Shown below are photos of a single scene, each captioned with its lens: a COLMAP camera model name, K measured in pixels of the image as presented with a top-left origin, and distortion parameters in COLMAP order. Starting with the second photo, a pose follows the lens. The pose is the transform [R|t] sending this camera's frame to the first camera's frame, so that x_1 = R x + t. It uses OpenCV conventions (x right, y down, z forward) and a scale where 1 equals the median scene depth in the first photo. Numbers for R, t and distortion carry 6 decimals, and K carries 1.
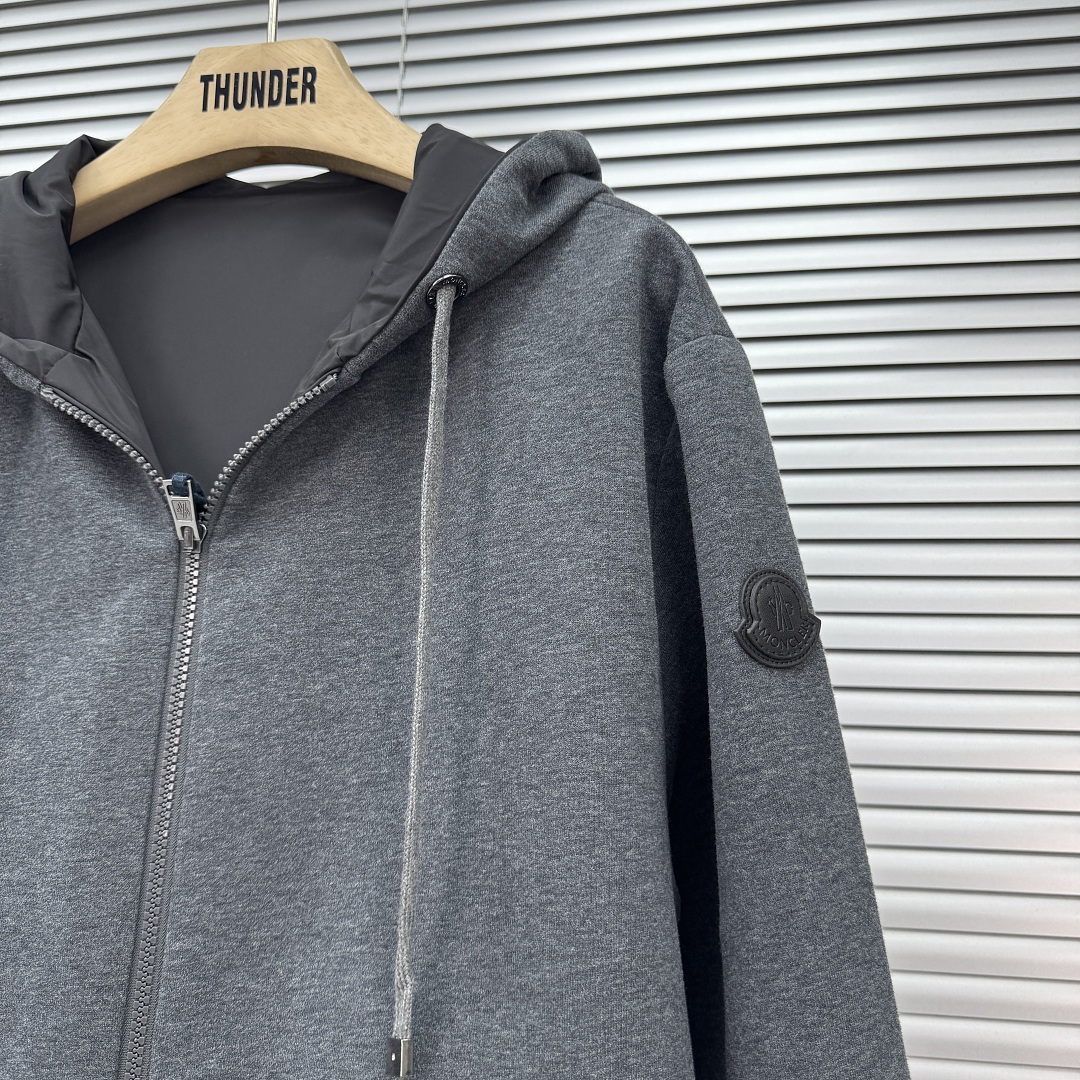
lens RADIAL K [[1013.2, 0, 540.0], [0, 1013.2, 540.0], [0, 0, 1]] dist [0.153071, -0.341156]
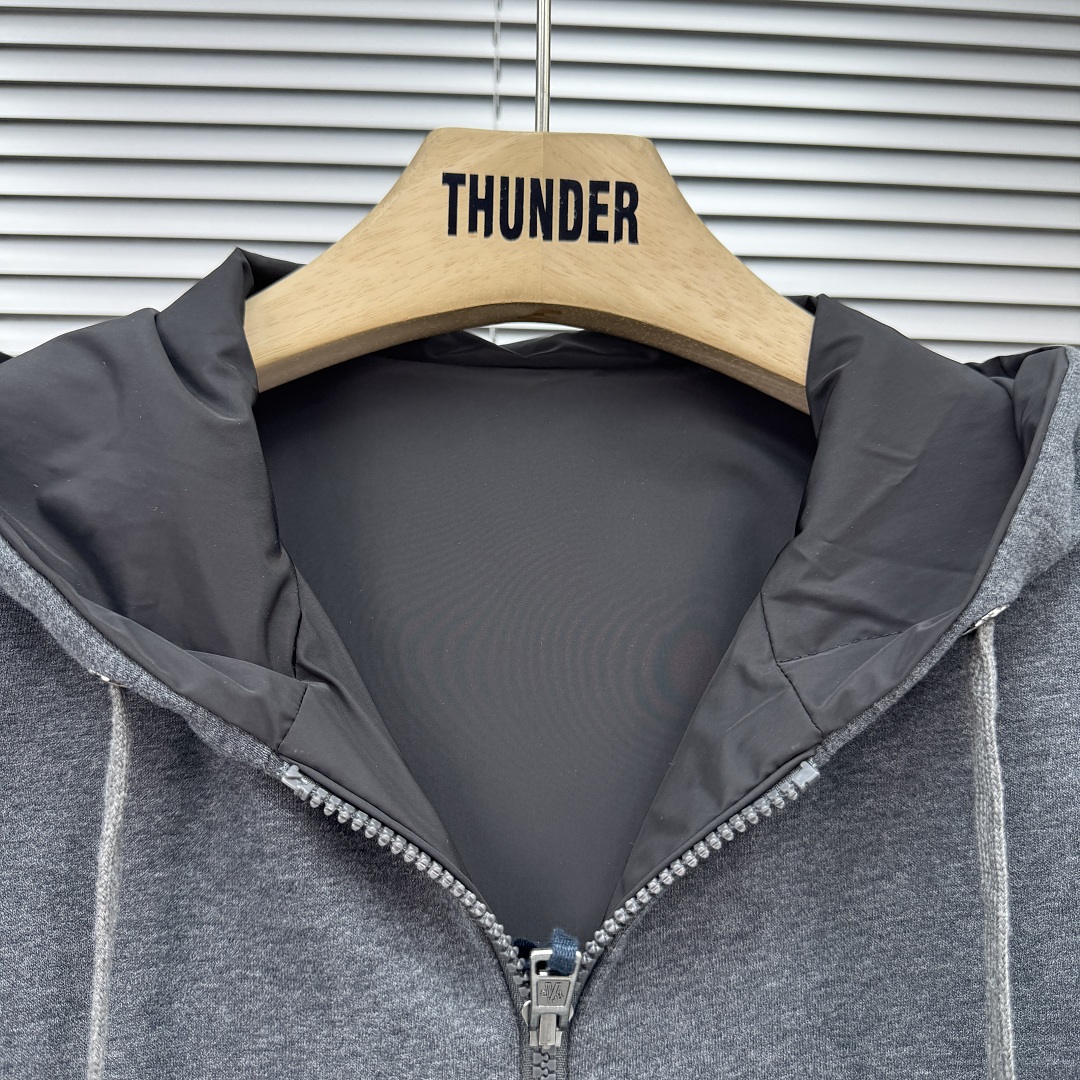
lens RADIAL K [[1015.9, 0, 539.2], [0, 1015.9, 563.3], [0, 0, 1]] dist [0.105419, -0.217198]
pose [[0.974684, 0.018219, 0.222842, -0.463832], [-0.030118, 0.998289, 0.050114, -0.284749], [-0.221548, -0.055557, 0.973566, 0.425375]]
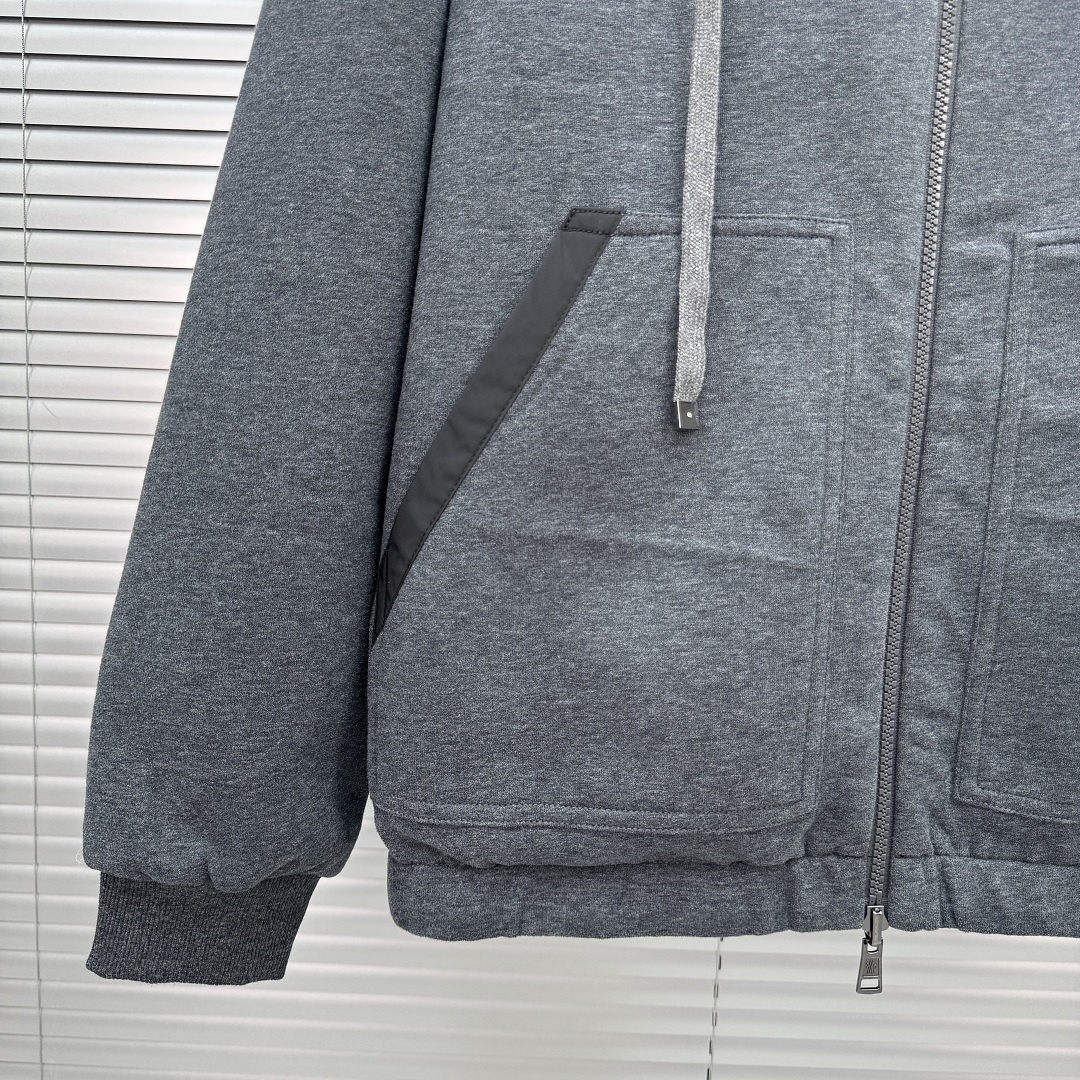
lens RADIAL K [[1023.2, 0, 540.0], [0, 1023.2, 540.0], [0, 0, 1]] dist [0.126182, -0.264354]
pose [[0.985008, -0.009499, 0.172244, -0.893937], [-0.049575, 0.940776, 0.335383, 0.446584], [-0.165229, -0.338894, 0.926202, -0.104649]]
